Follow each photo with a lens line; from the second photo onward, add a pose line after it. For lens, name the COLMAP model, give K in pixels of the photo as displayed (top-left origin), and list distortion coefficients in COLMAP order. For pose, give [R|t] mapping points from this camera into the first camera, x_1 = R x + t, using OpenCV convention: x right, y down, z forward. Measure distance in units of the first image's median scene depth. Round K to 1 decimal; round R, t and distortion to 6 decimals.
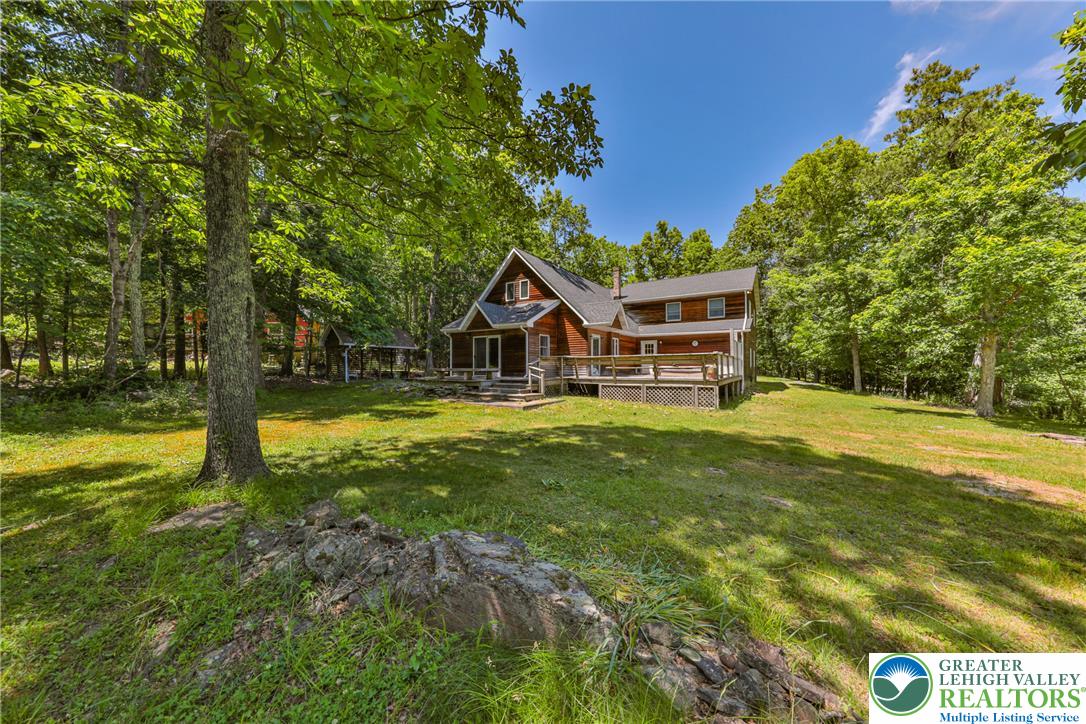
lens RADIAL K [[360.8, 0, 541.9], [0, 360.8, 363.8], [0, 0, 1]] dist [0.002871, 0.000198]
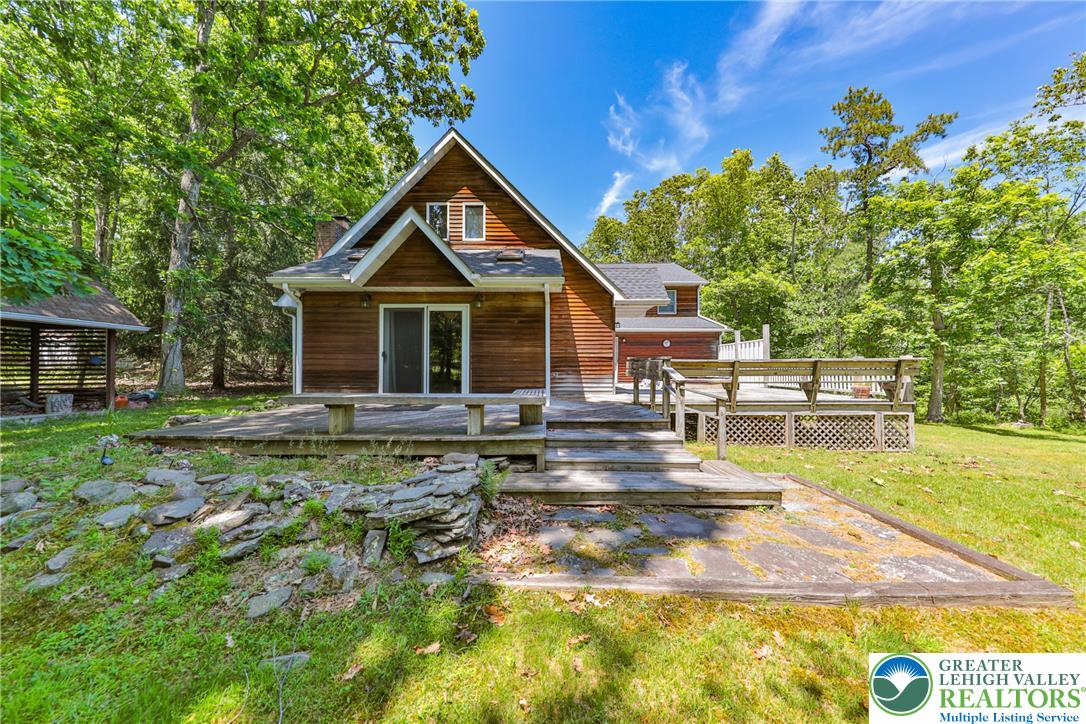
lens RADIAL K [[360.8, 0, 540.7], [0, 360.8, 365.4], [0, 0, 1]] dist [0.002871, 0.000198]
pose [[0.841995, 0.006385, 0.539448, -0.238034], [-0.009606, 0.999949, 0.003160, -0.009252], [-0.539400, -0.007842, 0.842013, 0.524263]]
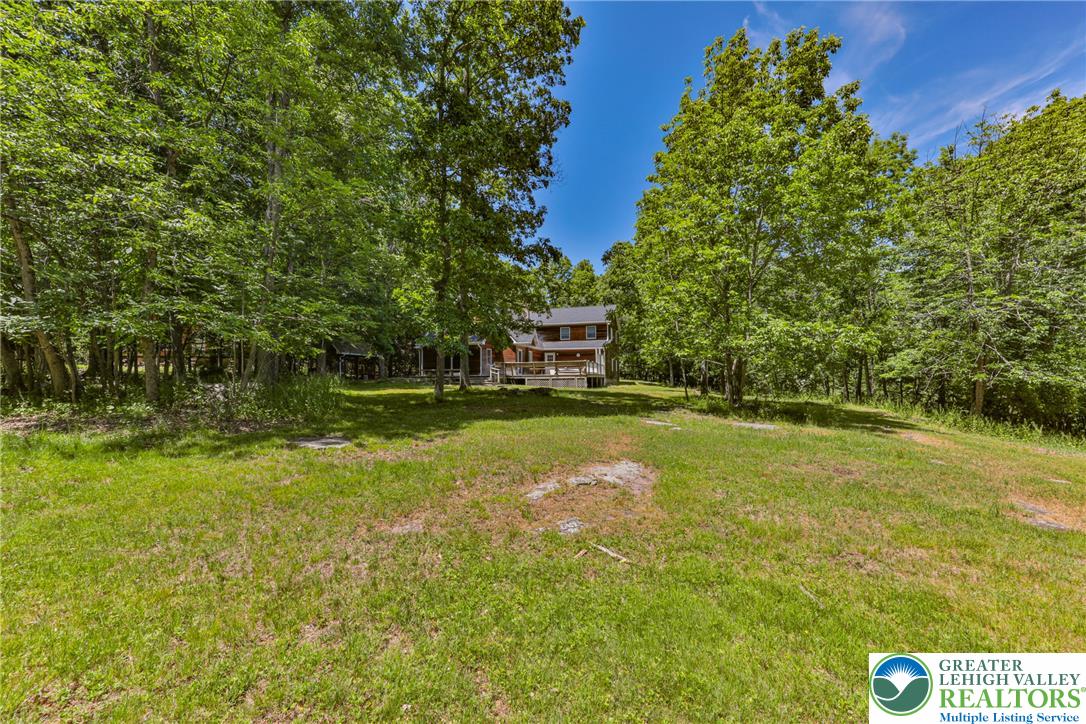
lens RADIAL K [[405.6, 0, 544.4], [0, 405.6, 365.6], [0, 0, 1]] dist [0.000099, -0.000142]
pose [[0.956114, 0.001793, 0.292989, -0.254349], [0.003900, 0.999815, -0.018847, 0.024815], [-0.292968, 0.019163, 0.955930, -0.701532]]
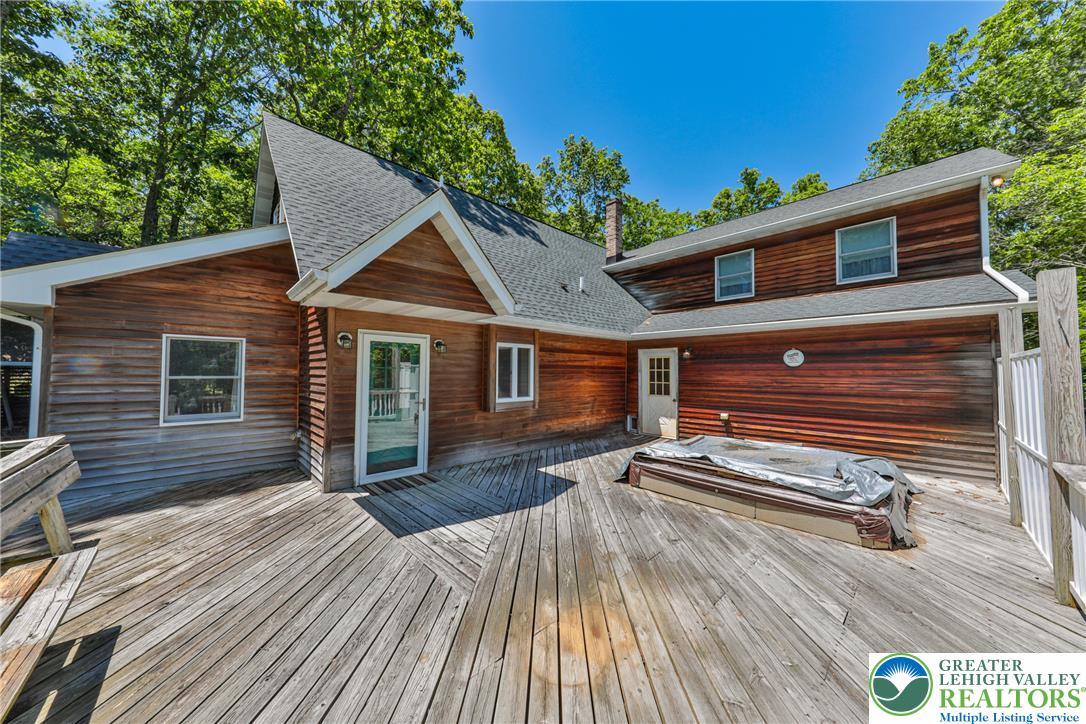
lens RADIAL K [[360.8, 0, 544.6], [0, 360.8, 362.8], [0, 0, 1]] dist [0.002871, 0.000198]
pose [[0.974267, -0.000608, -0.225396, 0.304440], [-0.003642, 0.999823, -0.018441, -0.048435], [0.225367, 0.018788, 0.974093, 0.691097]]
